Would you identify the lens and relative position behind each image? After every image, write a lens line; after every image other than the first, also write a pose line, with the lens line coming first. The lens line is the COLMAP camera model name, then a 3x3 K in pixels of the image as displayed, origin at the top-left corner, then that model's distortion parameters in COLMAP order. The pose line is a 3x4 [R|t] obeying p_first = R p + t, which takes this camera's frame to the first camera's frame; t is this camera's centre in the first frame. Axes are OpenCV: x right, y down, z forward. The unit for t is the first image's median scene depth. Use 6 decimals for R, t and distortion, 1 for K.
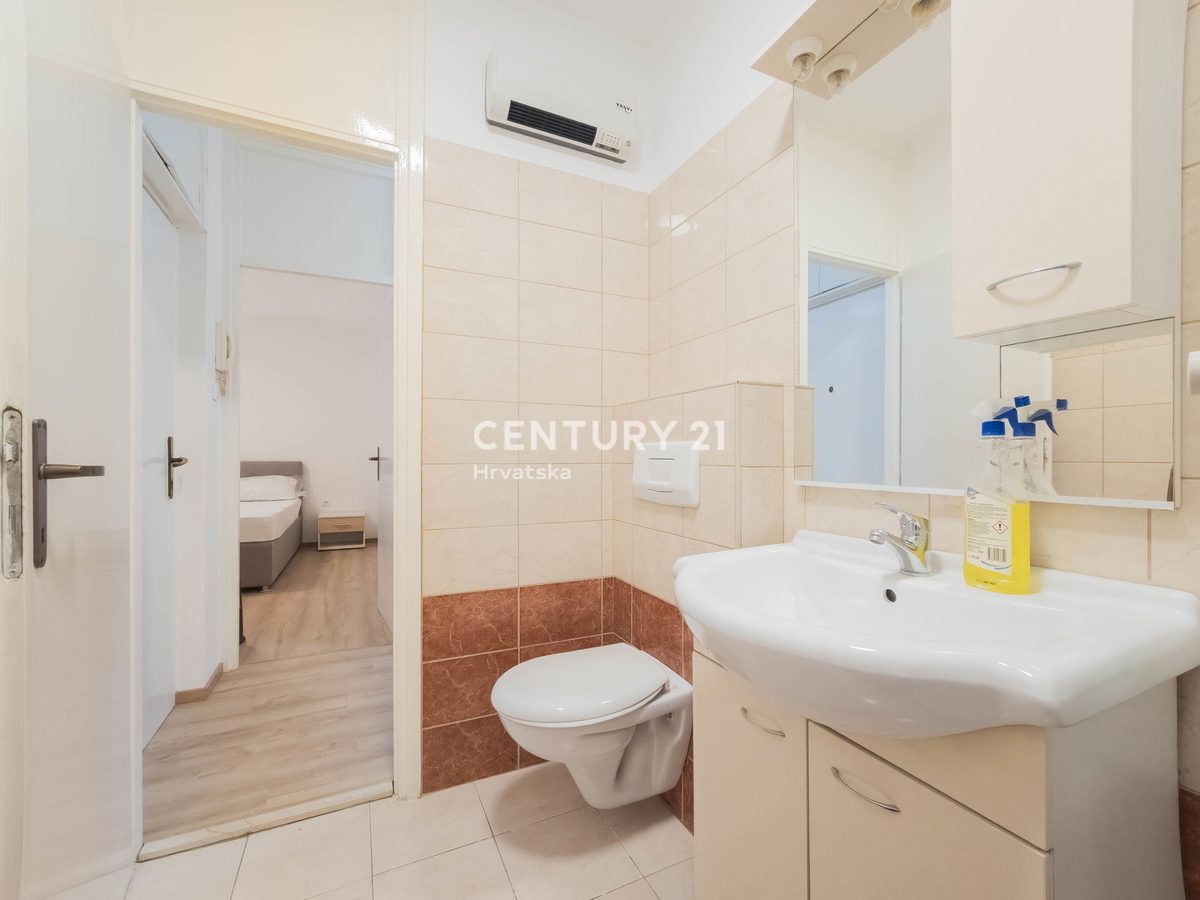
lens RADIAL K [[514.4, 0, 606.0], [0, 514.4, 443.6], [0, 0, 1]] dist [-0.002711, -0.000302]
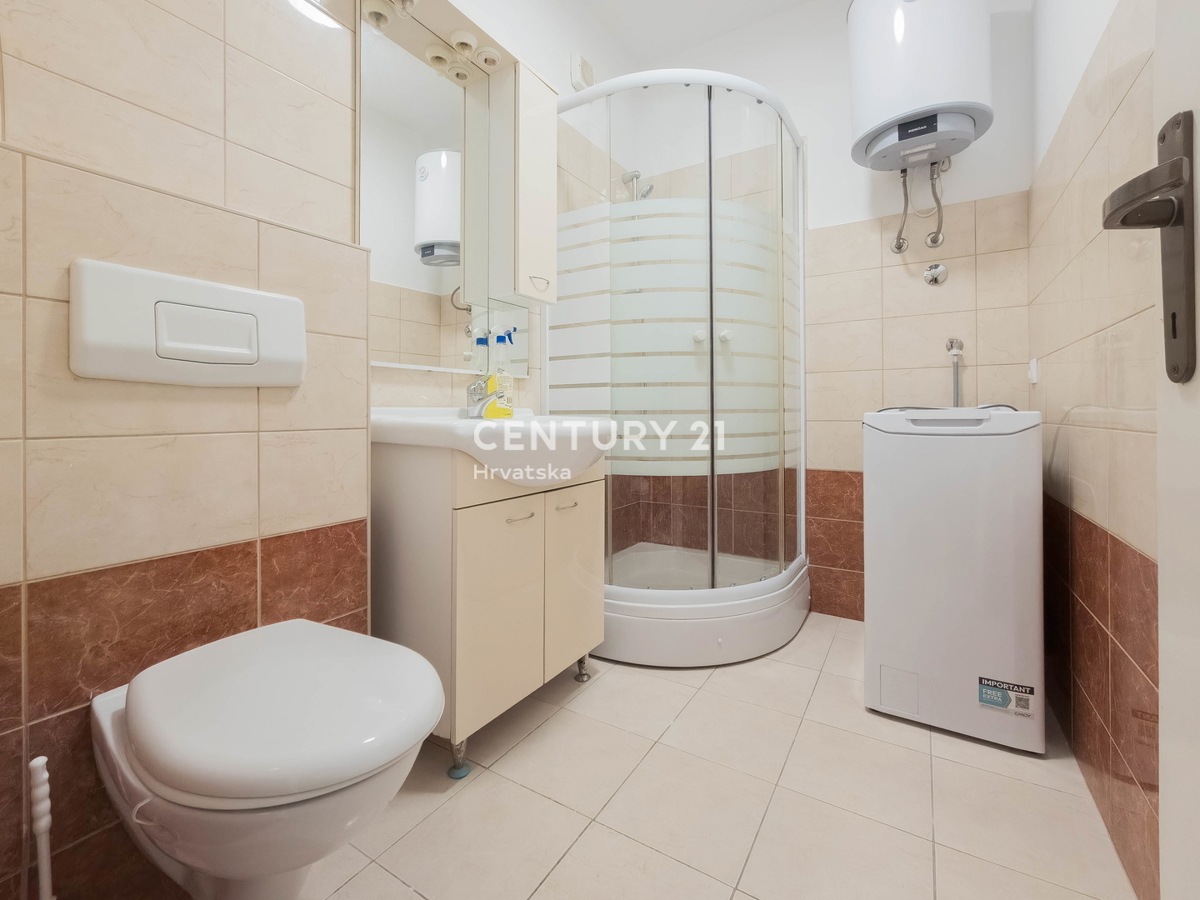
lens RADIAL K [[503.3, 0, 598.7], [0, 503.3, 413.8], [0, 0, 1]] dist [-0.023623, 0.012779]
pose [[-0.519246, 0.002830, 0.854620, -0.330724], [-0.015296, 0.999804, -0.012604, 0.082446], [-0.854488, -0.019617, -0.519101, 0.496406]]
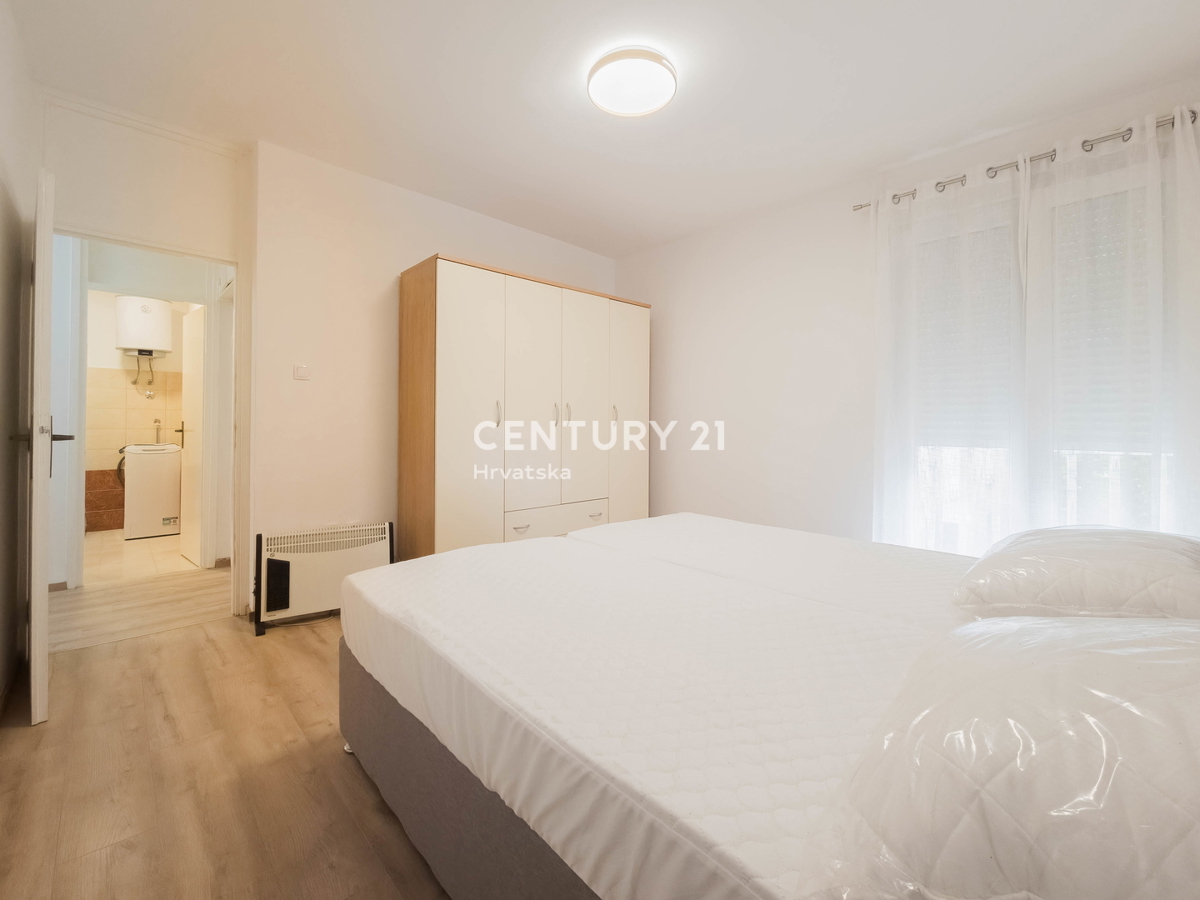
lens RADIAL K [[514.4, 0, 606.0], [0, 514.4, 443.6], [0, 0, 1]] dist [-0.002711, -0.000302]
pose [[-0.952152, -0.013812, -0.305314, -0.956442], [-0.014954, 0.999887, 0.001404, 0.036355], [0.305260, 0.005902, -0.952251, 1.936519]]
